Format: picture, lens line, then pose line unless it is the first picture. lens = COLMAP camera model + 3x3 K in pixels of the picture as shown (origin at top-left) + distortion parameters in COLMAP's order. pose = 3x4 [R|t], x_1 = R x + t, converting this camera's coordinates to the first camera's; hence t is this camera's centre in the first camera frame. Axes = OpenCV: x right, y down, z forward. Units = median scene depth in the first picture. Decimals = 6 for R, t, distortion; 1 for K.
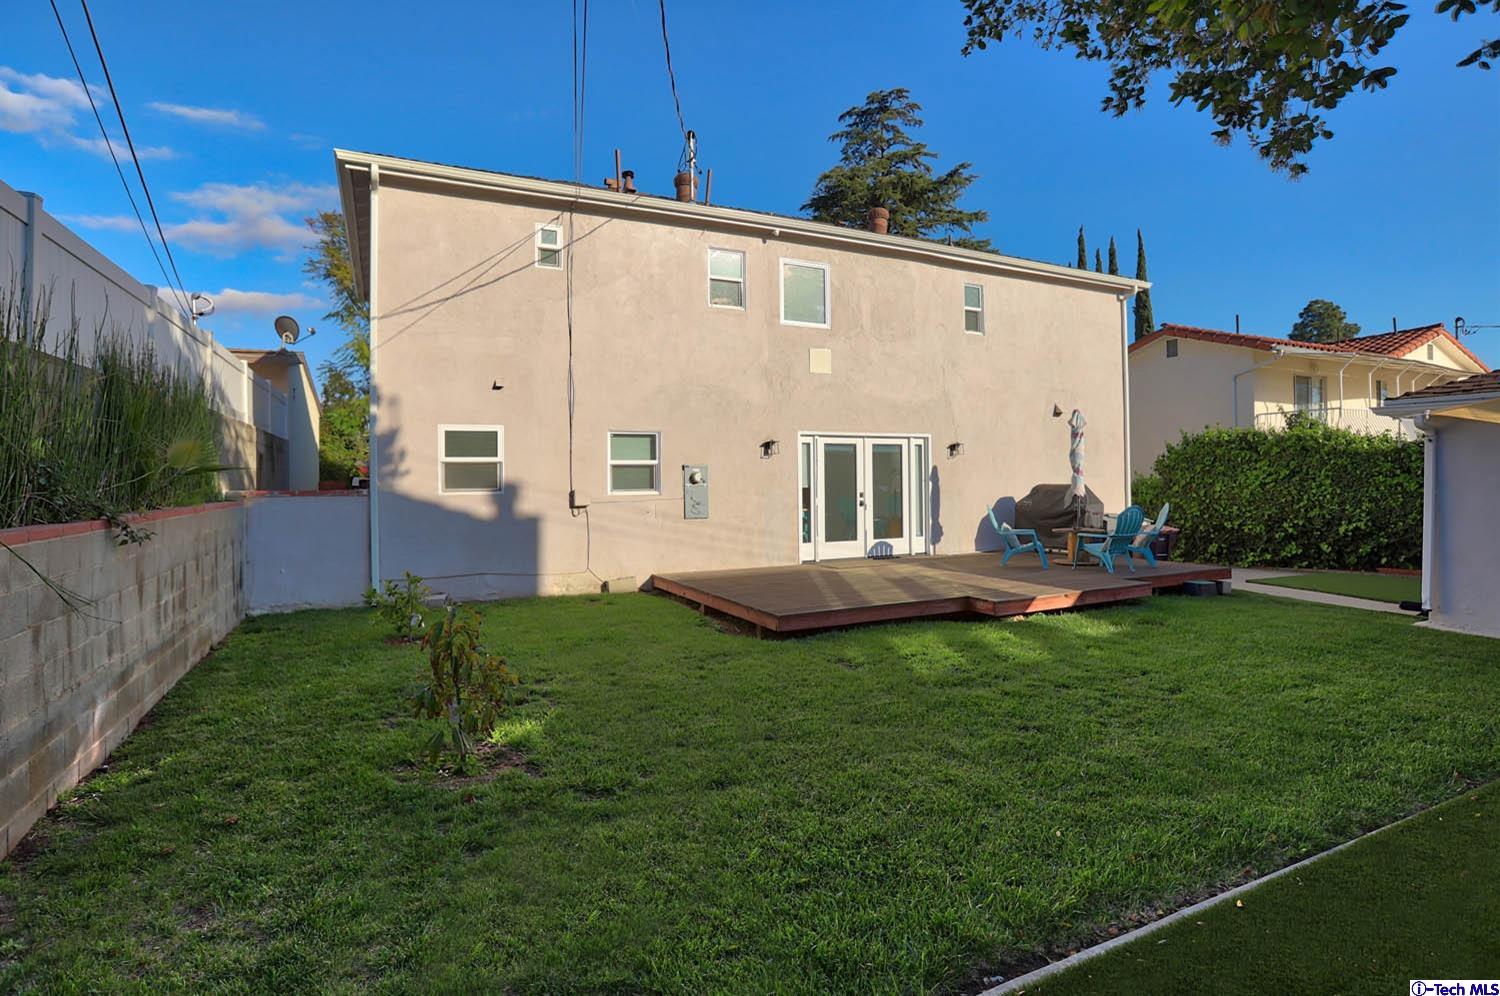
lens RADIAL K [[756.6, 0, 756.3], [0, 756.6, 493.4], [0, 0, 1]] dist [-0.035509, 0.000545]
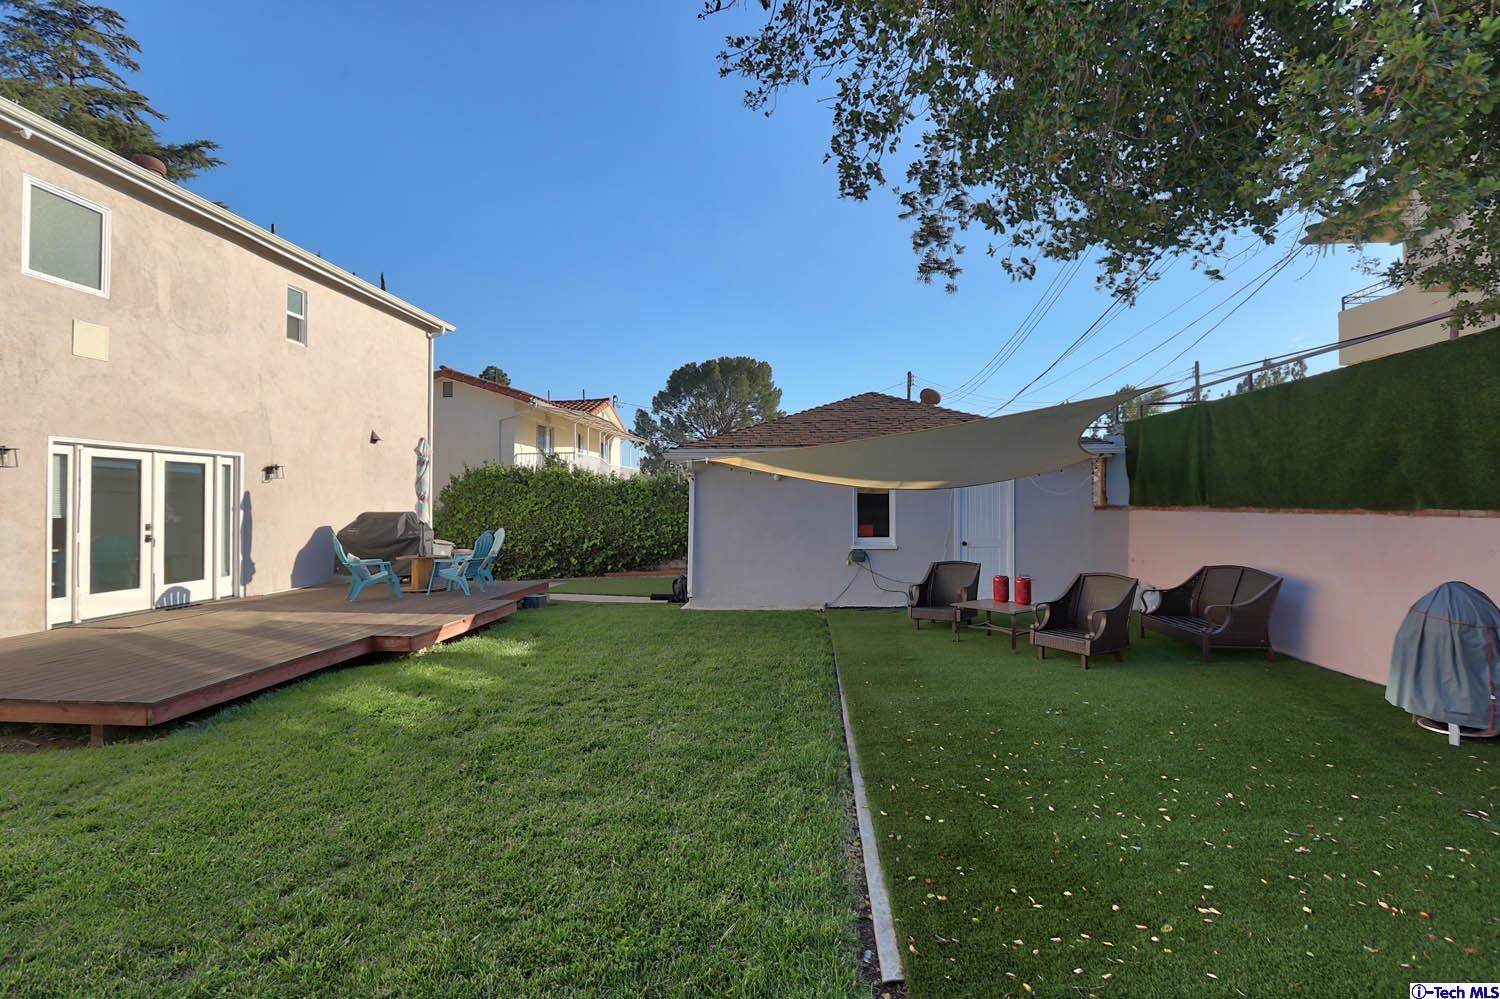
lens RADIAL K [[702.4, 0, 738.9], [0, 702.4, 506.7], [0, 0, 1]] dist [-0.016698, 0.004864]
pose [[0.533705, 0.002196, 0.845668, -0.135828], [0.017610, 0.999751, -0.013710, 0.001468], [-0.845487, 0.022209, 0.533533, 0.130164]]
